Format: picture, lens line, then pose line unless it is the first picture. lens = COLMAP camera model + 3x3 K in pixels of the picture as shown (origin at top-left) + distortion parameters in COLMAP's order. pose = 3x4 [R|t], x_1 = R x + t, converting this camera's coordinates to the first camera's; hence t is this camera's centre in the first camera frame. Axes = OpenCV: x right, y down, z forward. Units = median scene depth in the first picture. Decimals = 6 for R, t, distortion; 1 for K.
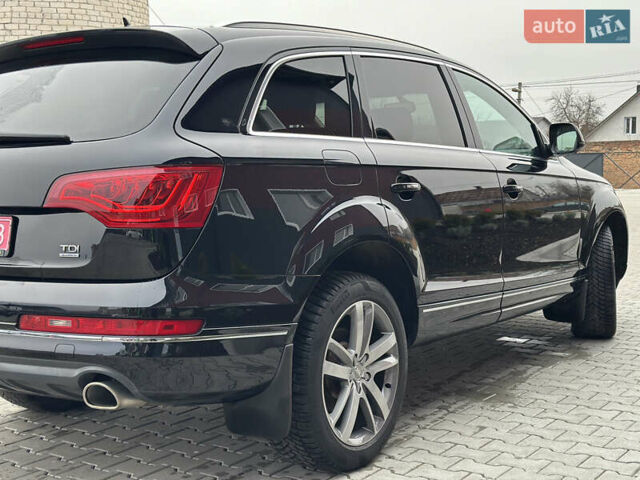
lens RADIAL K [[869.7, 0, 320.0], [0, 869.7, 240.0], [0, 0, 1]] dist [0.171168, -0.255961]
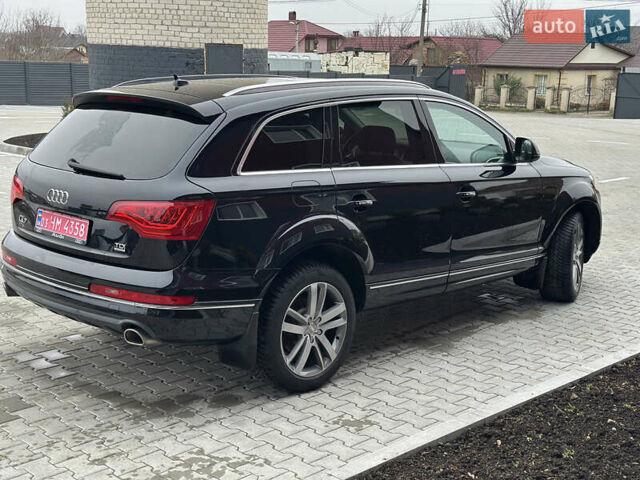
lens RADIAL K [[869.7, 0, 320.0], [0, 869.7, 240.0], [0, 0, 1]] dist [0.171168, -0.255961]
pose [[0.986970, 0.073106, -0.143339, 0.262497], [-0.055910, 0.991134, 0.120531, -0.182377], [0.150880, -0.110946, 0.982307, -0.450879]]
